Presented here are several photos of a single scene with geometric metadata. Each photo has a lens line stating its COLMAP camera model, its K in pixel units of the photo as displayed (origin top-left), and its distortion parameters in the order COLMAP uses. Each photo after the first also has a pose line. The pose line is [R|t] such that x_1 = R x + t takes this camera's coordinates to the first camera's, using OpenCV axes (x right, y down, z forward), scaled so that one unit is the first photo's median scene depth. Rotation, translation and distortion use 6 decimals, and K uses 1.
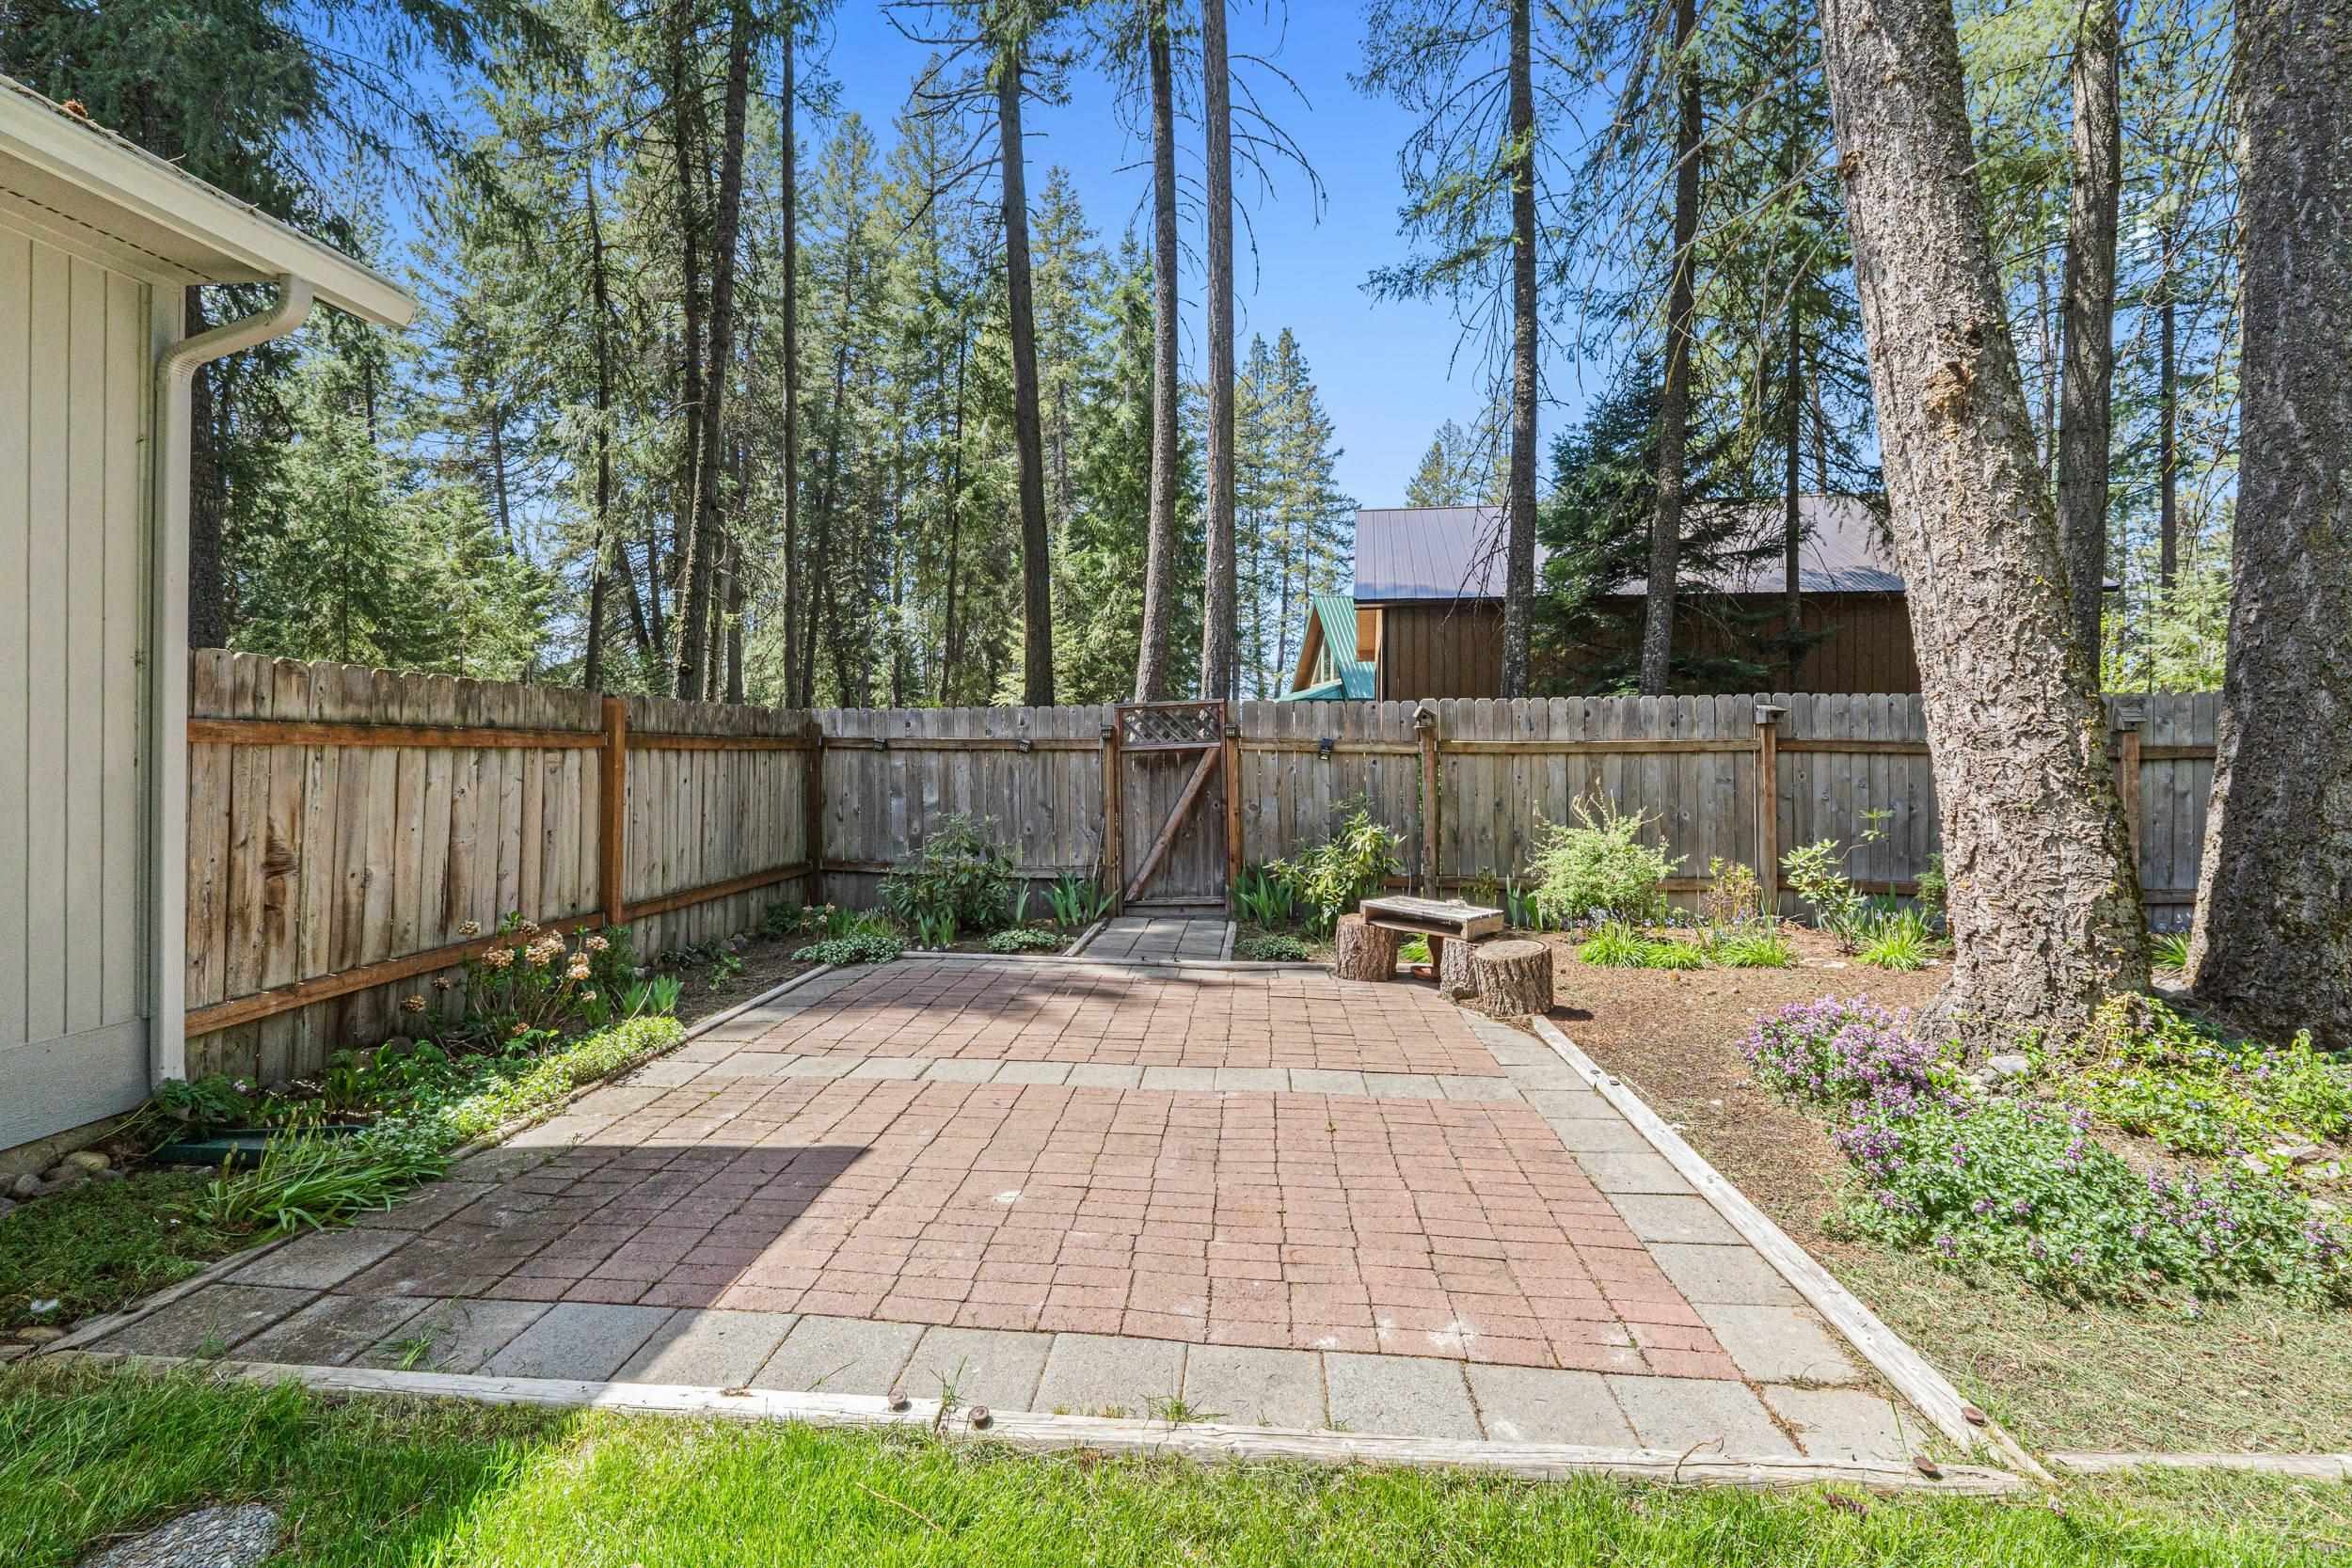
lens RADIAL K [[998.7, 0, 1176.0], [0, 998.7, 784.0], [0, 0, 1]] dist [-0.000323, 0.000107]
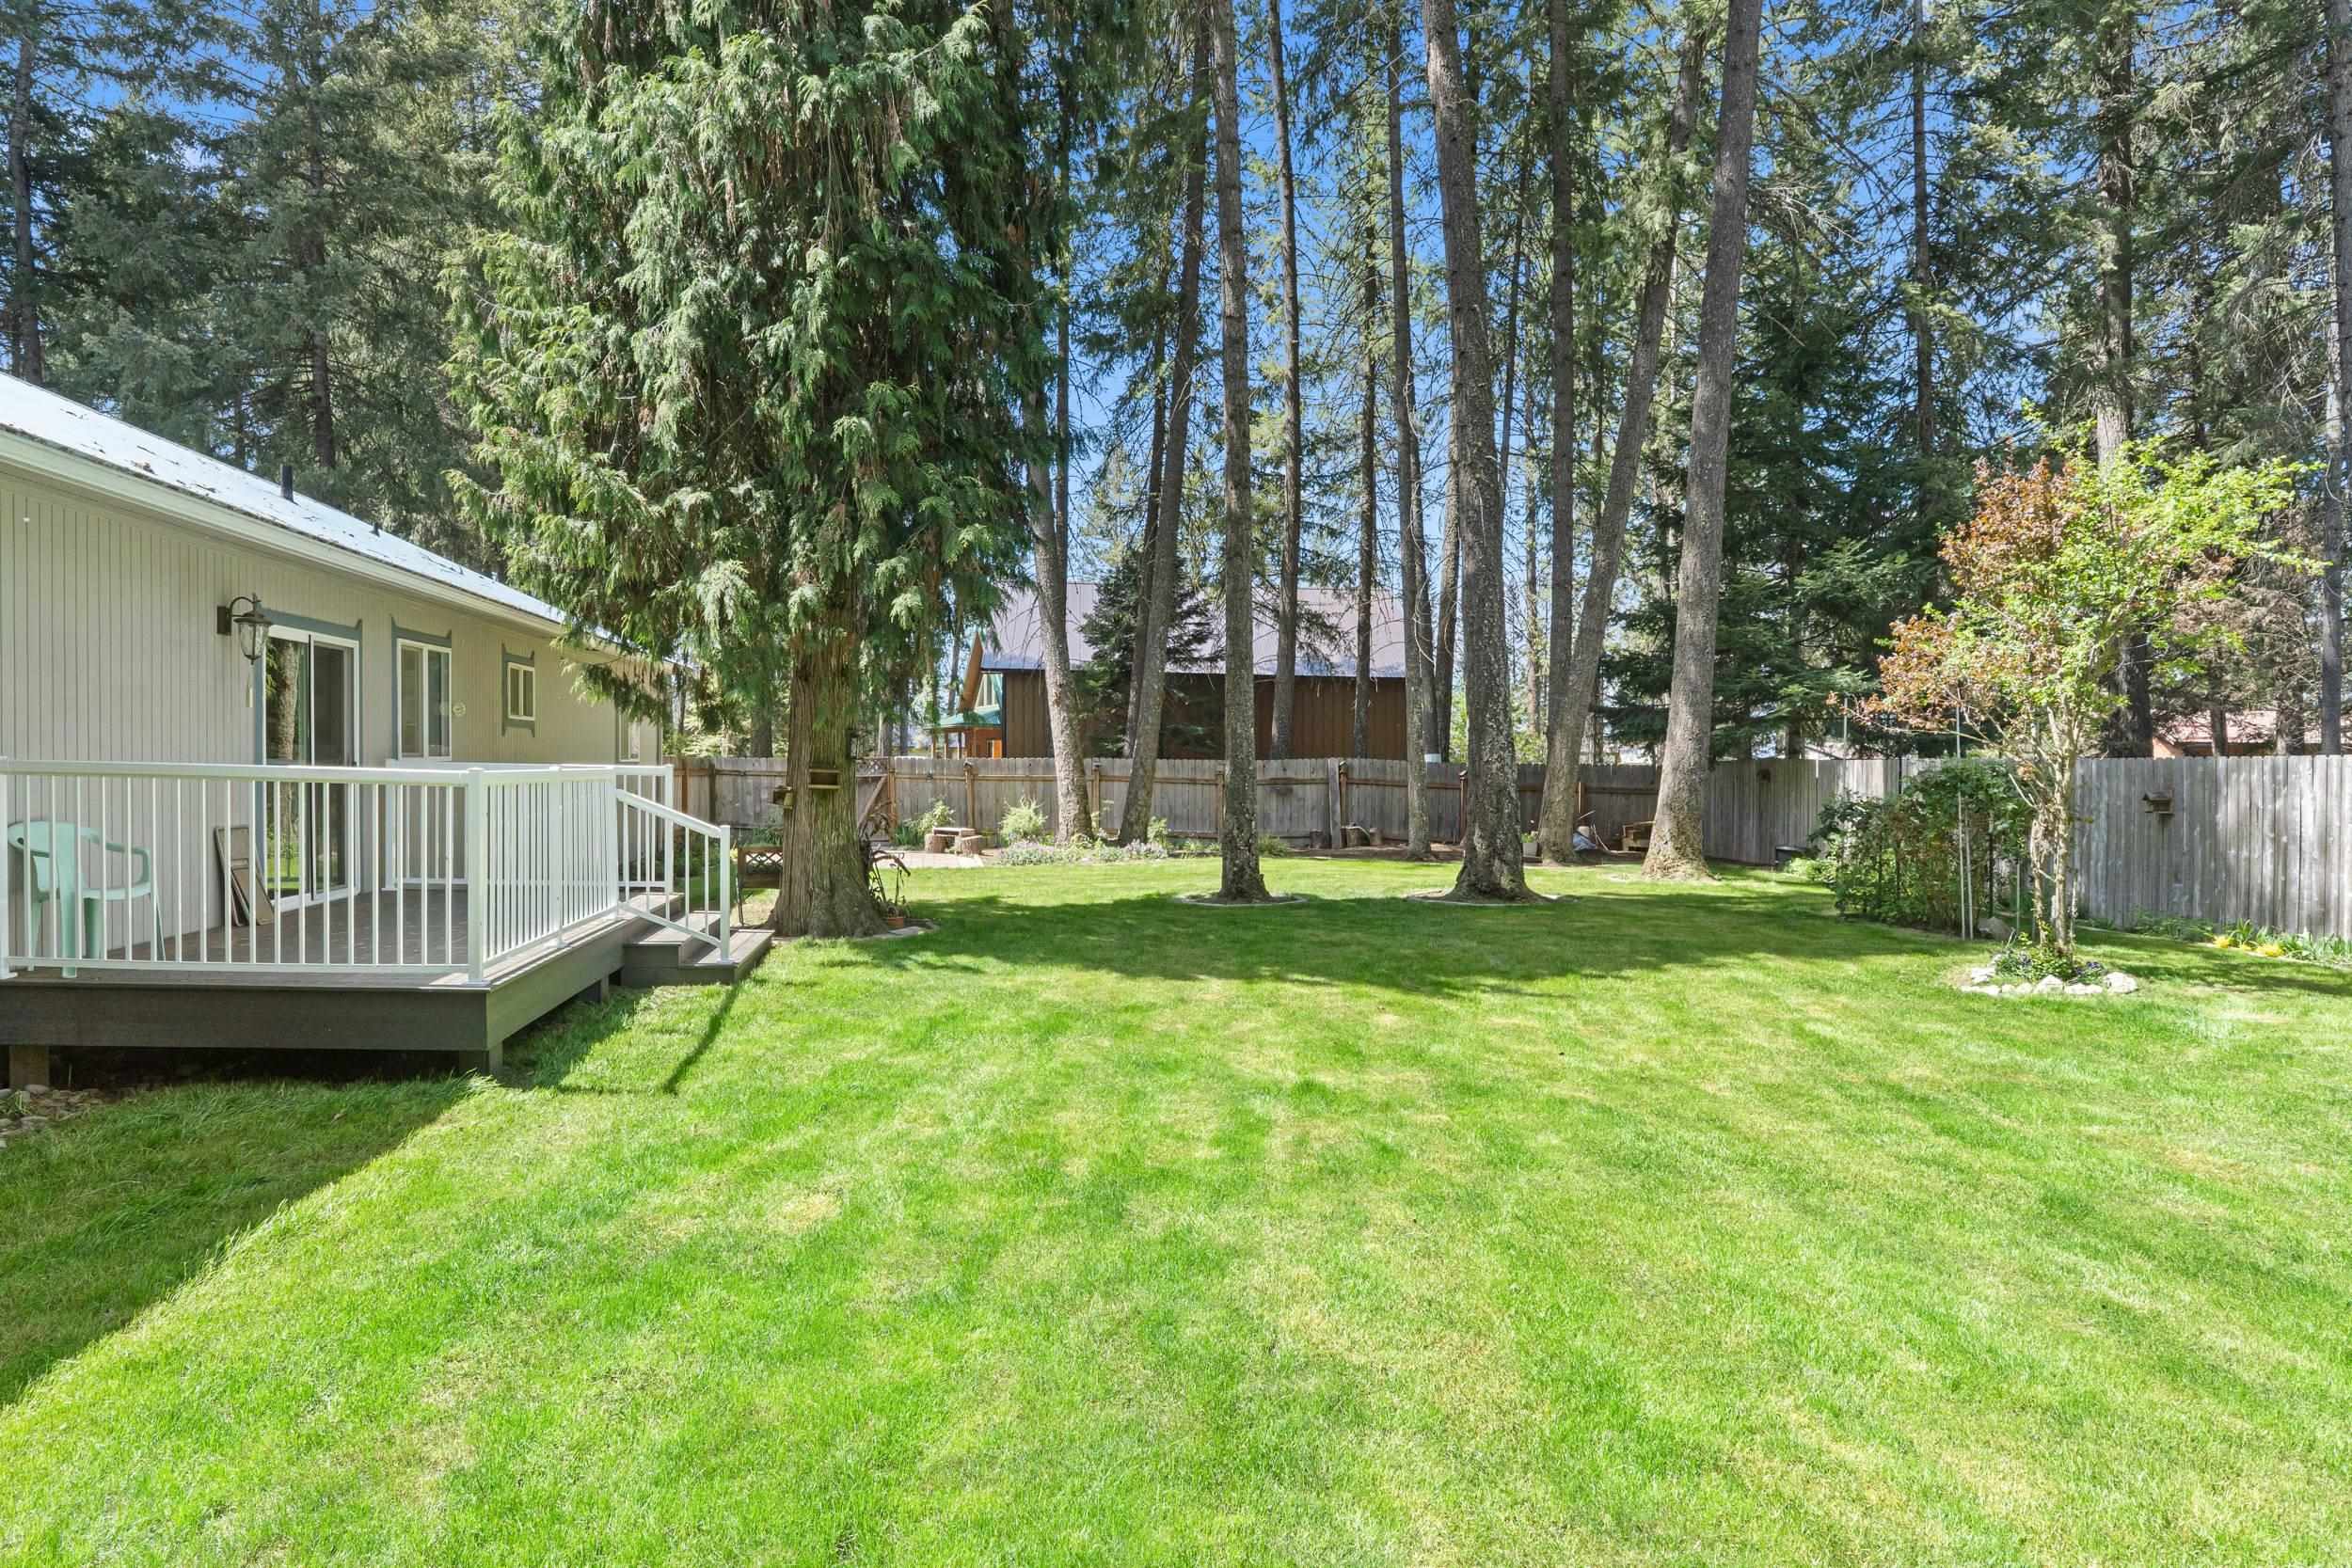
lens RADIAL K [[1415.0, 0, 1176.0], [0, 1415.0, 784.0], [0, 0, 1]] dist [0.000143, 0.000012]
pose [[0.970767, 0.008271, 0.239883, -0.101432], [-0.006940, 0.999955, -0.006392, 0.001092], [-0.239925, 0.004540, 0.970781, -2.547468]]
